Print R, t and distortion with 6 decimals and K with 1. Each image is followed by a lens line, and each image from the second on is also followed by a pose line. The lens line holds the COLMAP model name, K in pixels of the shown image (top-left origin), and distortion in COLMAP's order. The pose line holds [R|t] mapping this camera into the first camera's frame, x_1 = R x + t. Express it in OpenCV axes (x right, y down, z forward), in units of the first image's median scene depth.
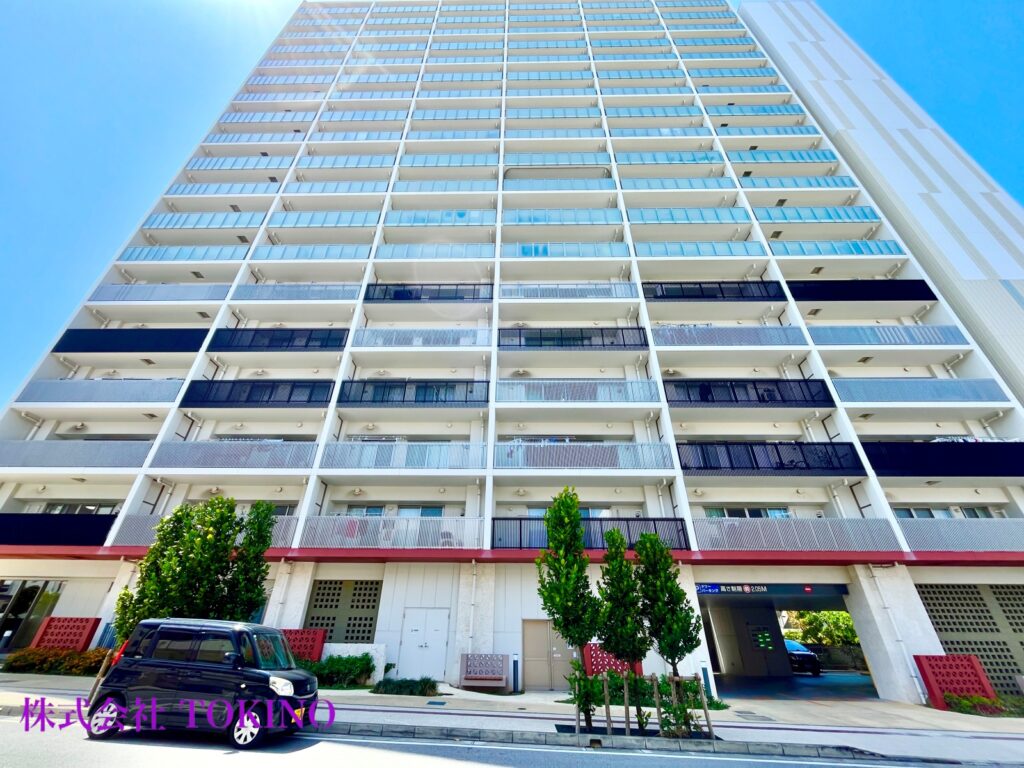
lens RADIAL K [[414.4, 0, 532.1], [0, 414.4, 386.7], [0, 0, 1]] dist [-0.000480, -0.000713]
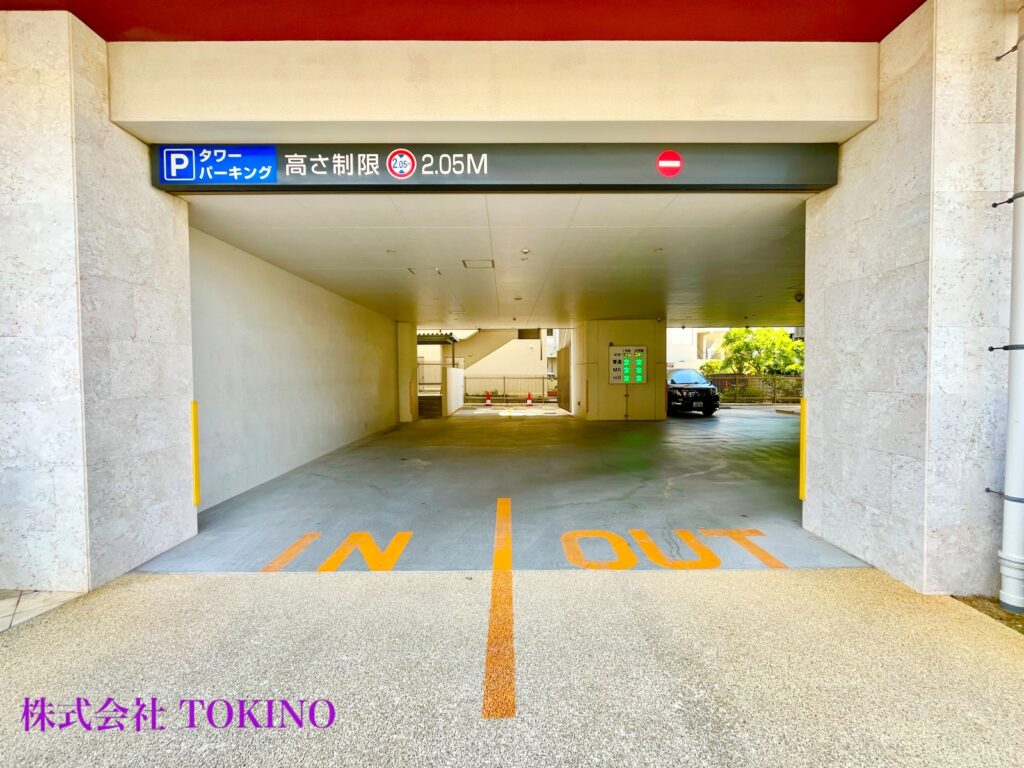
lens RADIAL K [[414.4, 0, 516.1], [0, 414.4, 386.2], [0, 0, 1]] dist [-0.000480, -0.000713]
pose [[0.999937, 0.003559, 0.010664, 0.454005], [-0.008886, 0.831230, 0.555858, 0.361746], [-0.006886, -0.555918, 0.831209, 0.582348]]
